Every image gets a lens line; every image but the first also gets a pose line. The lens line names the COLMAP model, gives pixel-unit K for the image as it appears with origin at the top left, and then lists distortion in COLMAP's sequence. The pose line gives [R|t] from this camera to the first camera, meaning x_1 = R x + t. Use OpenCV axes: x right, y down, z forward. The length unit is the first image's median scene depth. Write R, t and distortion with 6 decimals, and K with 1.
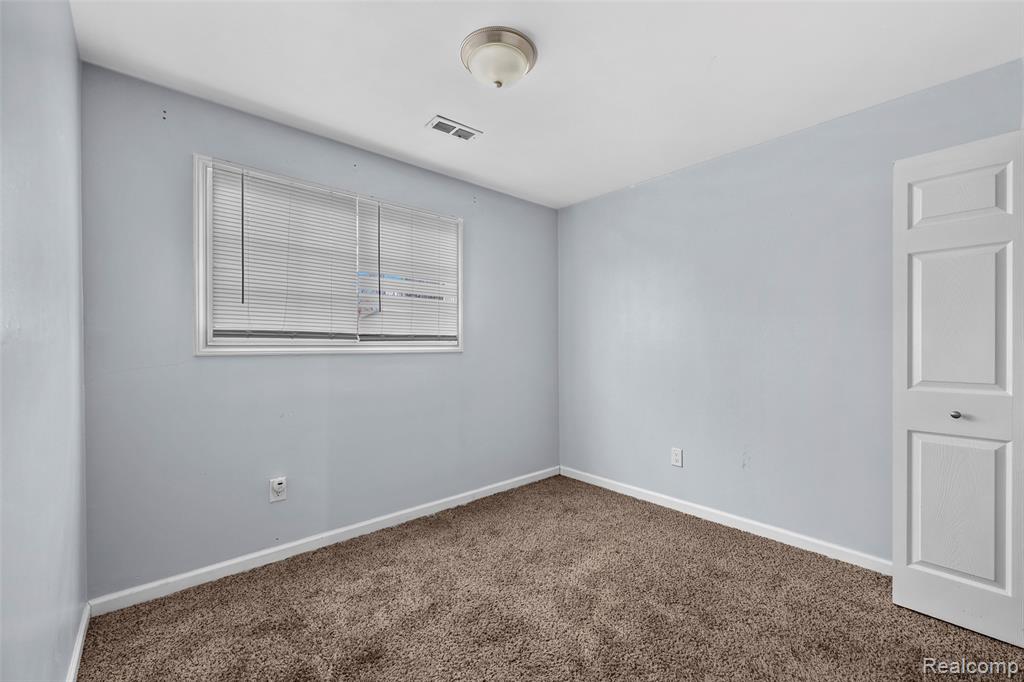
lens RADIAL K [[417.0, 0, 512.0], [0, 417.0, 341.0], [0, 0, 1]] dist [0.000344, -0.000054]
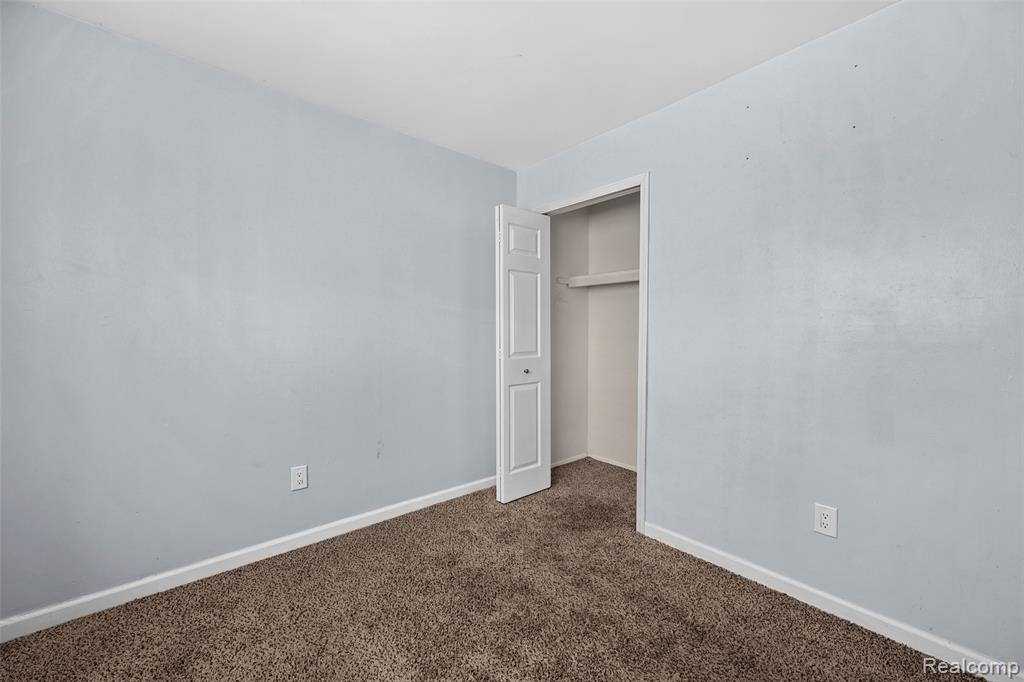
lens RADIAL K [[413.1, 0, 510.5], [0, 413.1, 324.5], [0, 0, 1]] dist [0.001115, 0.000140]
pose [[0.009773, 0.005958, 0.999934, -0.547236], [-0.014237, 0.999882, -0.005818, -0.001942], [-0.999851, -0.014180, 0.009857, 0.943390]]
